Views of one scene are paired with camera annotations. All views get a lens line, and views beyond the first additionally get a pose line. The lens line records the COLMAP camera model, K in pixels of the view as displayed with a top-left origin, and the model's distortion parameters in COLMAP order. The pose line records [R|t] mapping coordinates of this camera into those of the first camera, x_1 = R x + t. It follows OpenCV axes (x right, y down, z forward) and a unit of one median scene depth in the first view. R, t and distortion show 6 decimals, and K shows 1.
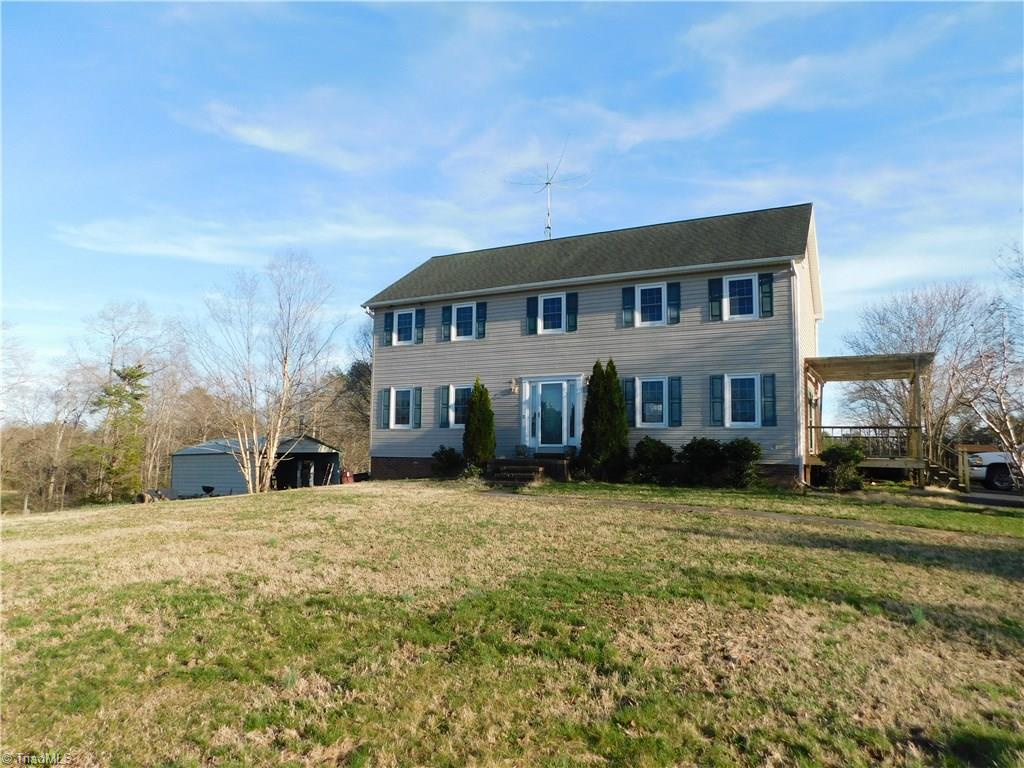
lens RADIAL K [[741.5, 0, 555.6], [0, 741.5, 383.5], [0, 0, 1]] dist [-0.098834, 0.091217]
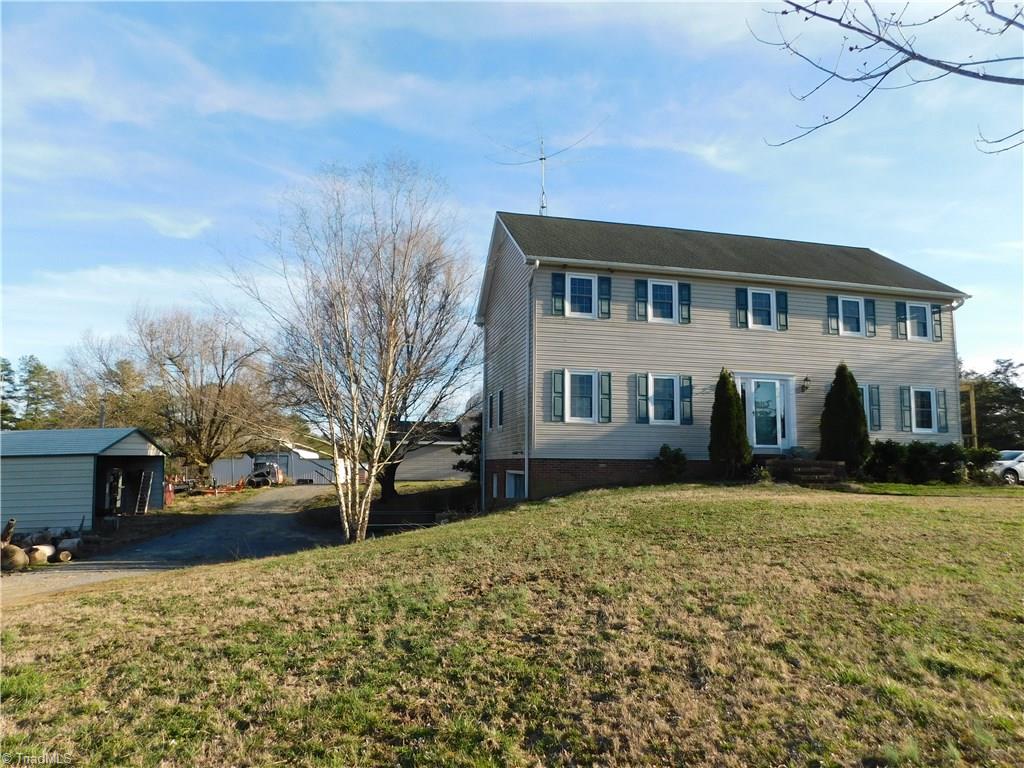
lens RADIAL K [[741.5, 0, 555.6], [0, 741.5, 383.5], [0, 0, 1]] dist [-0.098834, 0.091217]
pose [[0.743249, 0.062279, 0.666109, -0.780443], [-0.075109, 0.997131, -0.009421, 0.029267], [-0.664785, -0.043029, 0.745795, 0.431126]]
